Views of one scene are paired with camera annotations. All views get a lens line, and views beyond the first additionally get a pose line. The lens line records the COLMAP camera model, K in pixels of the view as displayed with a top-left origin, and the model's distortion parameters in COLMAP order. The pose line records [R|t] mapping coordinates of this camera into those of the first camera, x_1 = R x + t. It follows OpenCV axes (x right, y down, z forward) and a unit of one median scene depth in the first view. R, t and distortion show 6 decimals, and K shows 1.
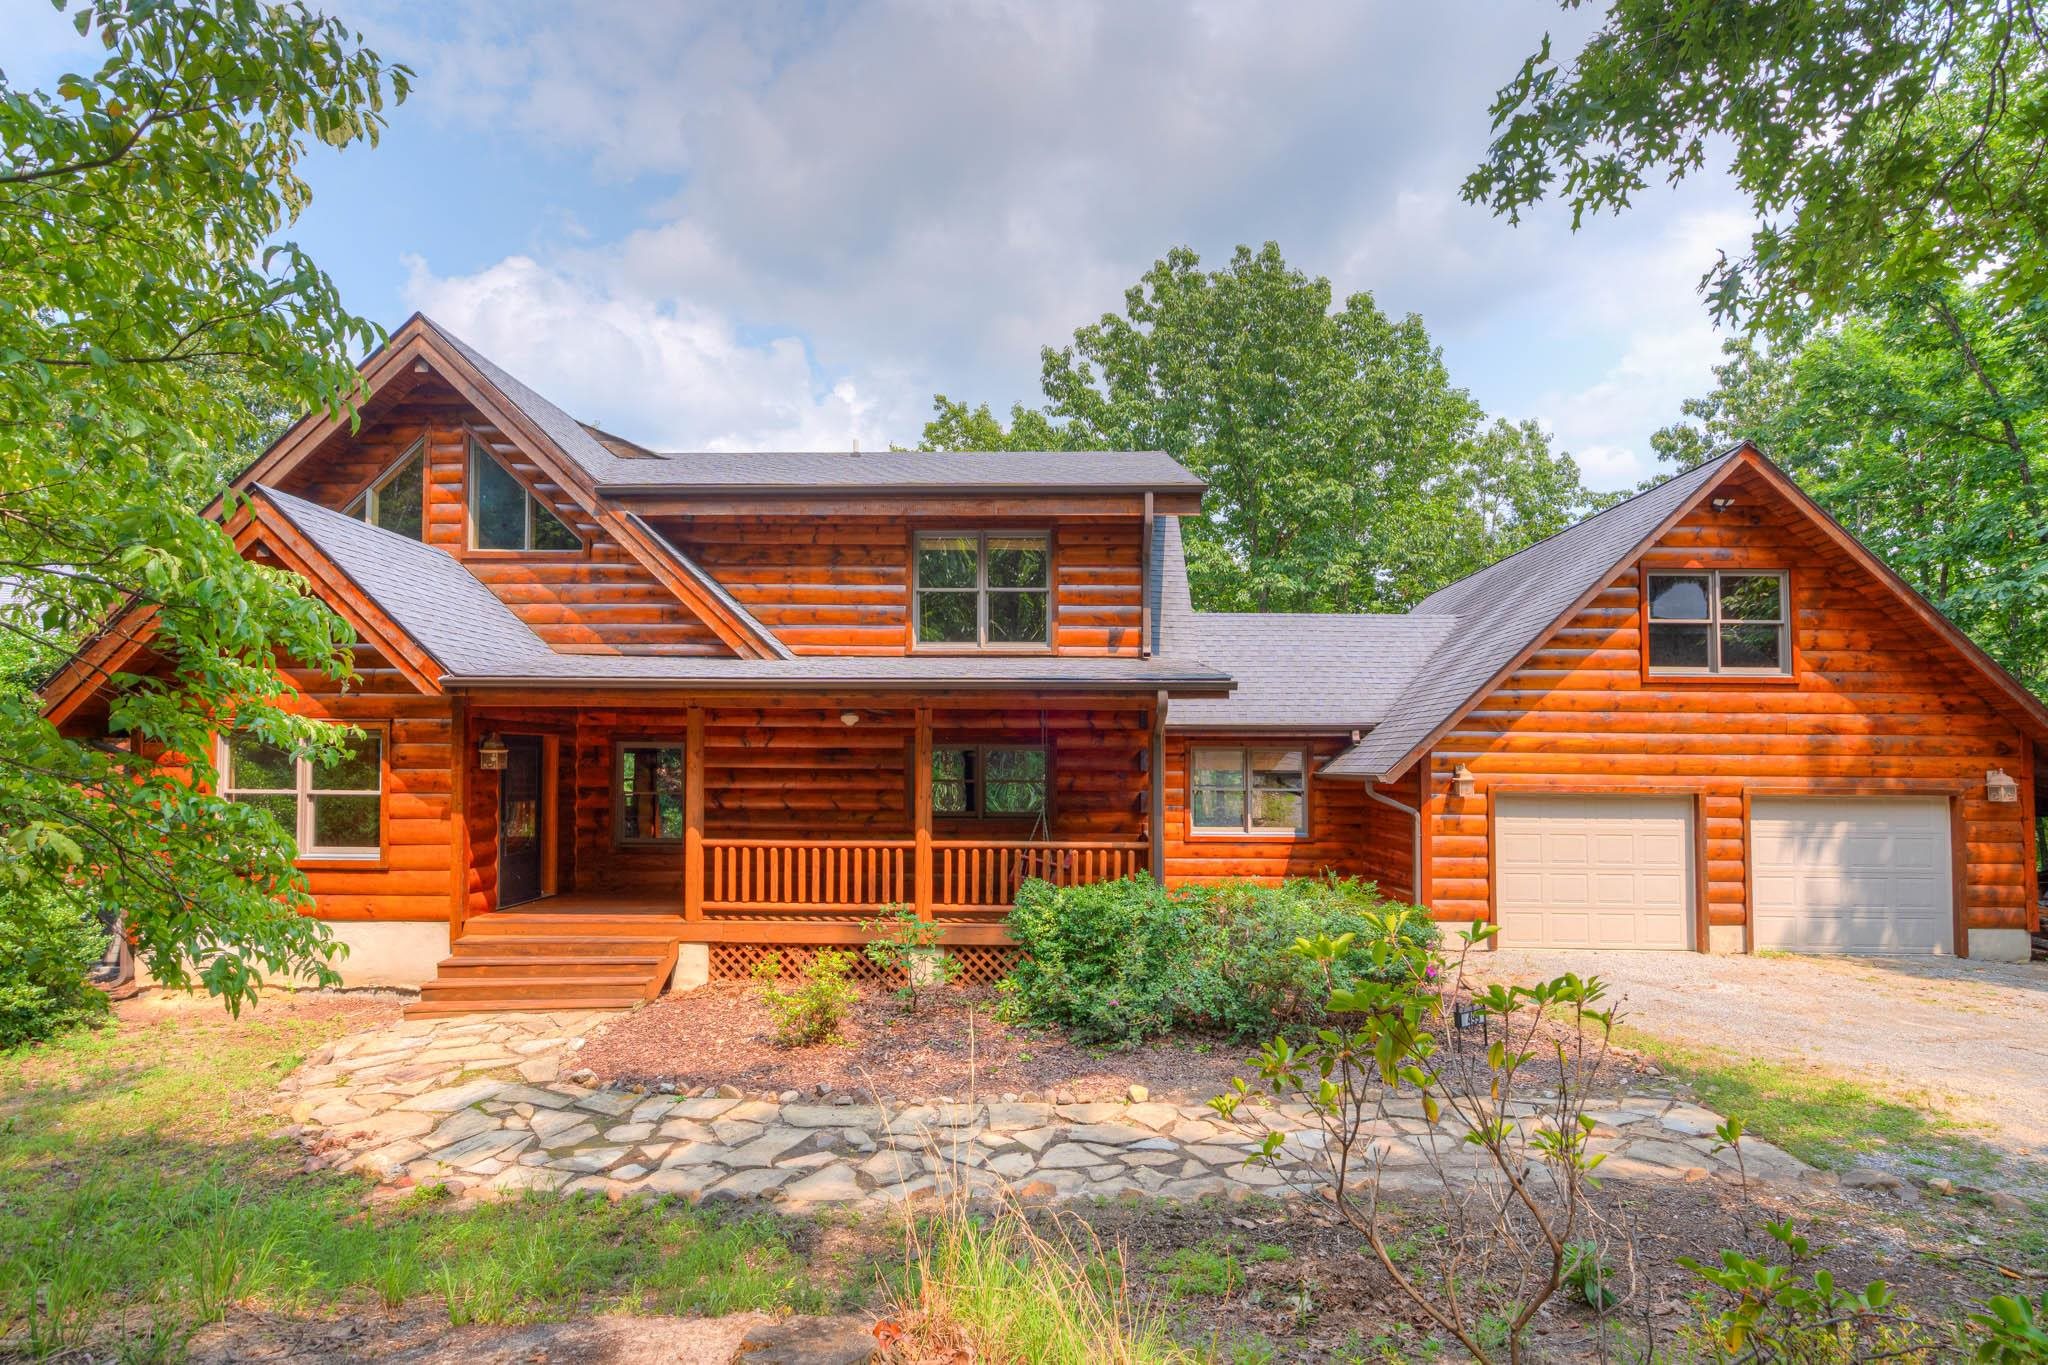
lens RADIAL K [[949.1, 0, 1024.2], [0, 949.1, 756.0], [0, 0, 1]] dist [-0.003573, 0.000877]
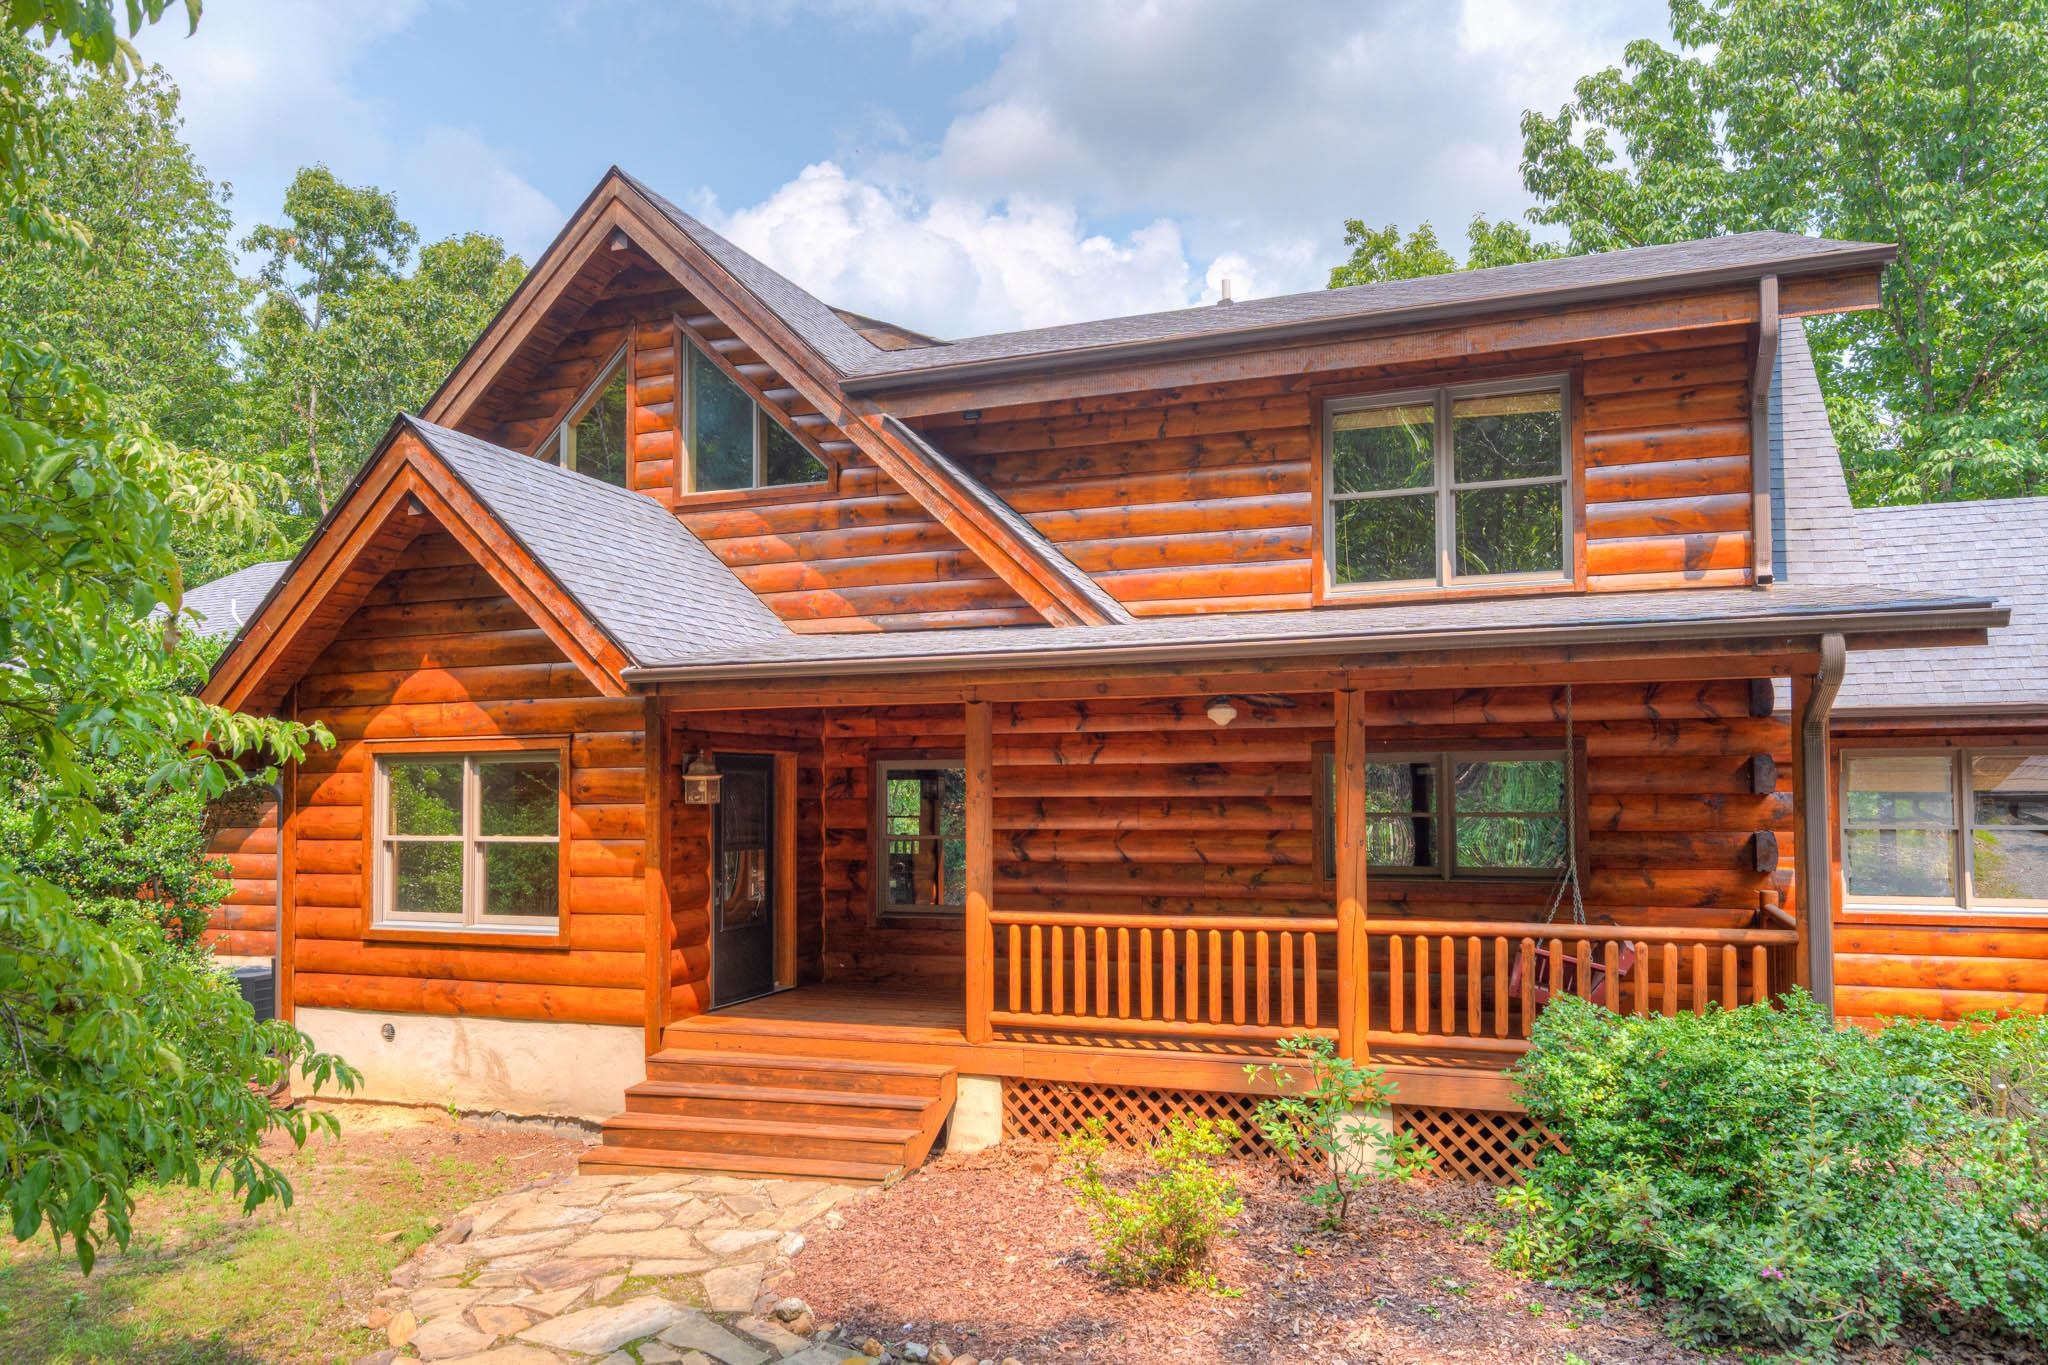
lens RADIAL K [[1347.6, 0, 1035.1], [0, 1347.6, 752.3], [0, 0, 1]] dist [0.007051, 0.000937]
pose [[0.947432, -0.023358, -0.319104, -0.021486], [0.016620, 0.999578, -0.023822, 0.003436], [0.319526, 0.017266, 0.947420, 0.139450]]
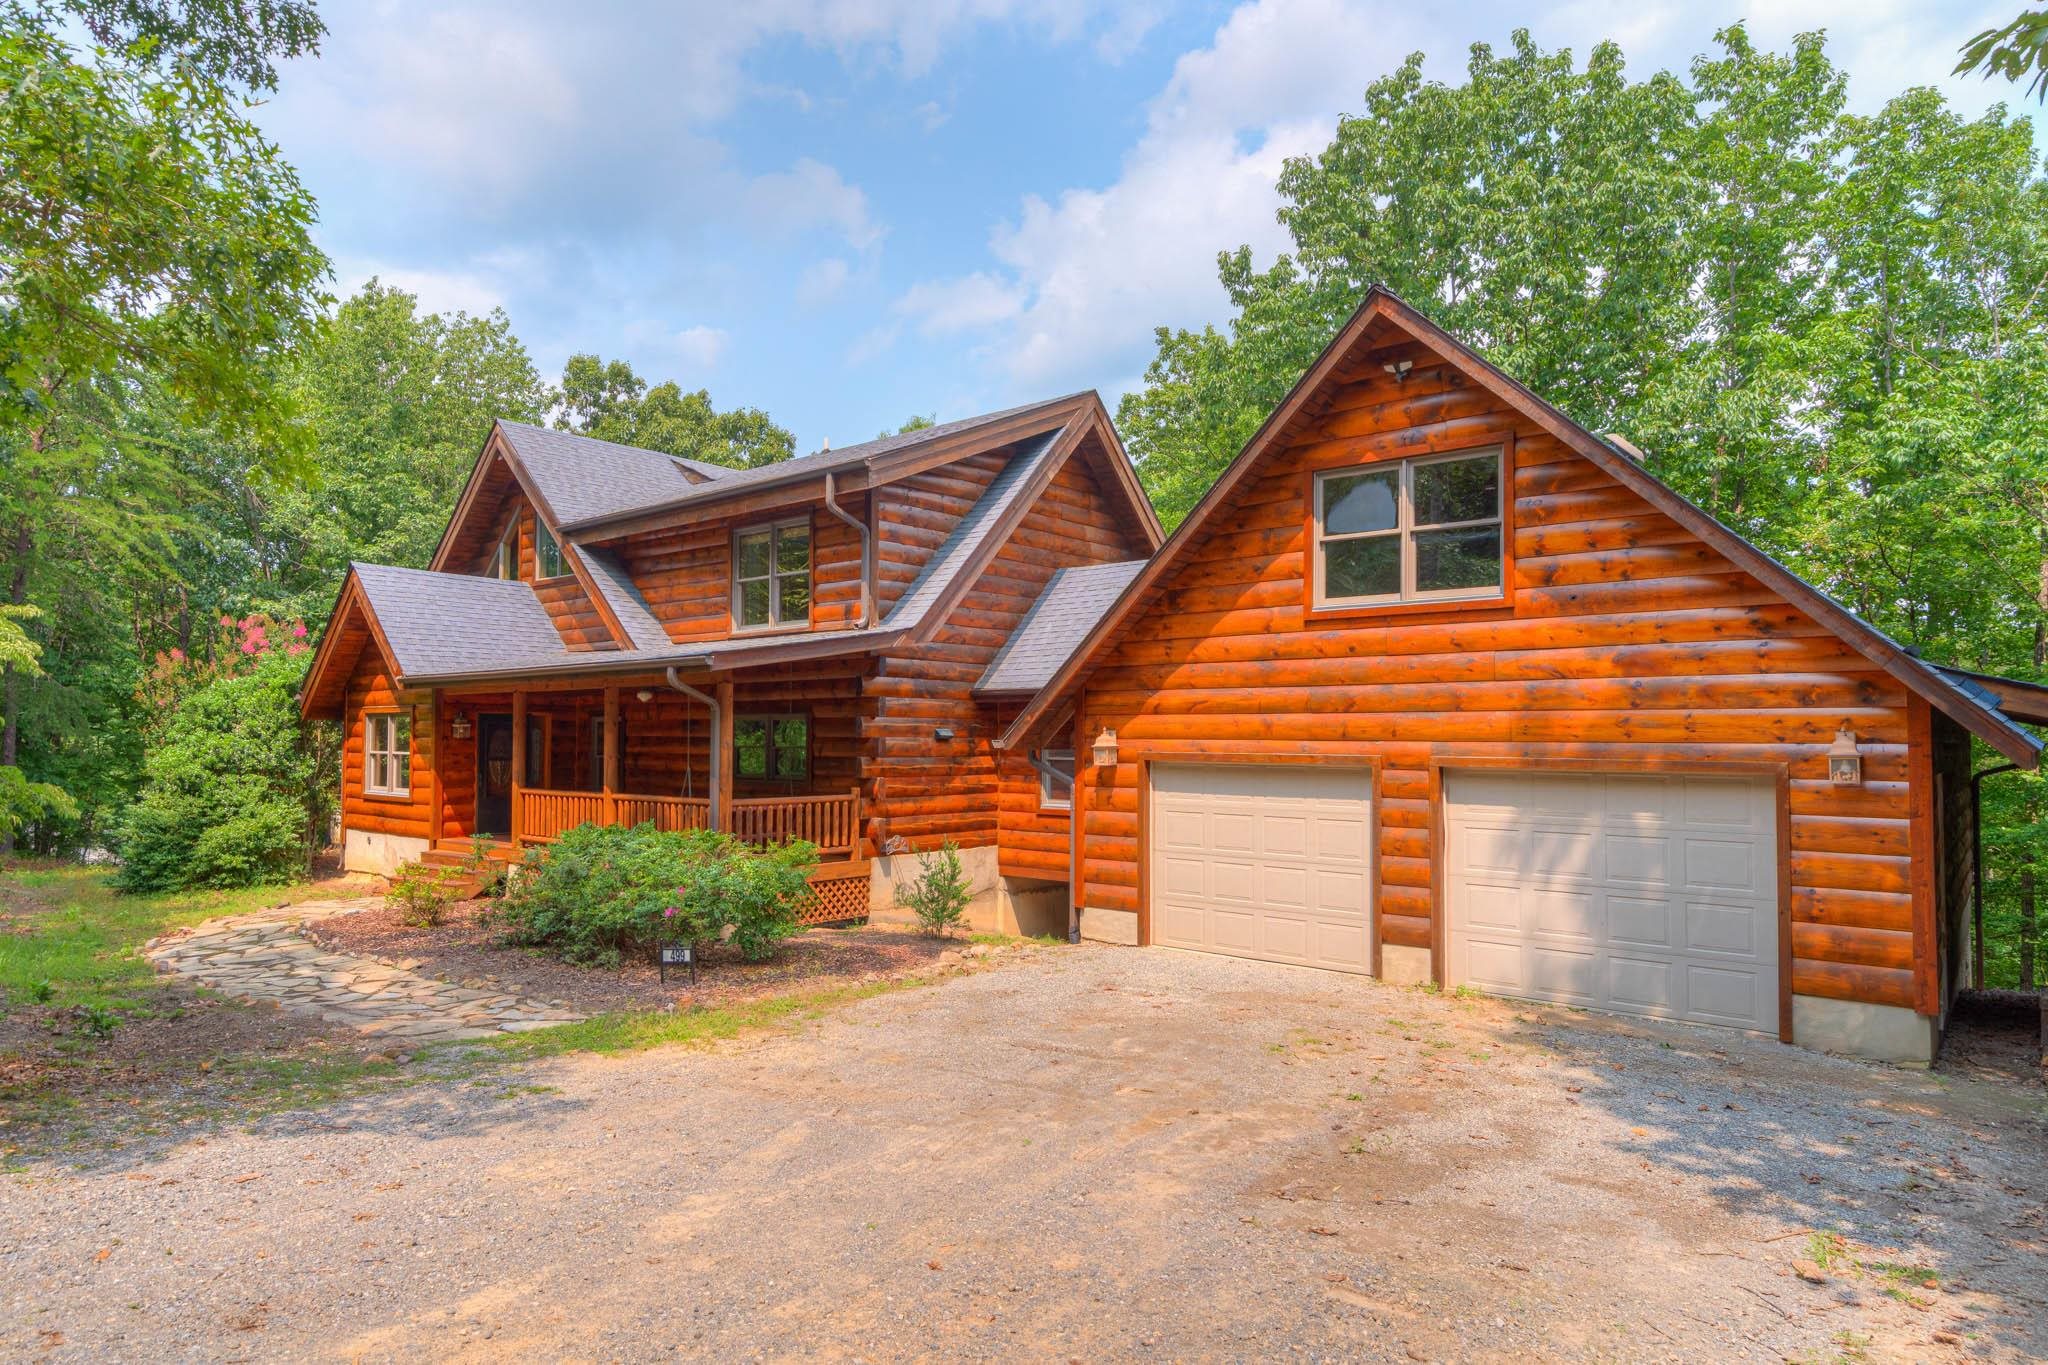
lens RADIAL K [[1170.8, 0, 1026.4], [0, 1170.8, 698.1], [0, 0, 1]] dist [0.004984, 0.001228]
pose [[0.783959, -0.025161, -0.620302, 1.074305], [0.009099, 0.999537, -0.029044, 0.011640], [0.620746, 0.017125, 0.783825, 0.111088]]
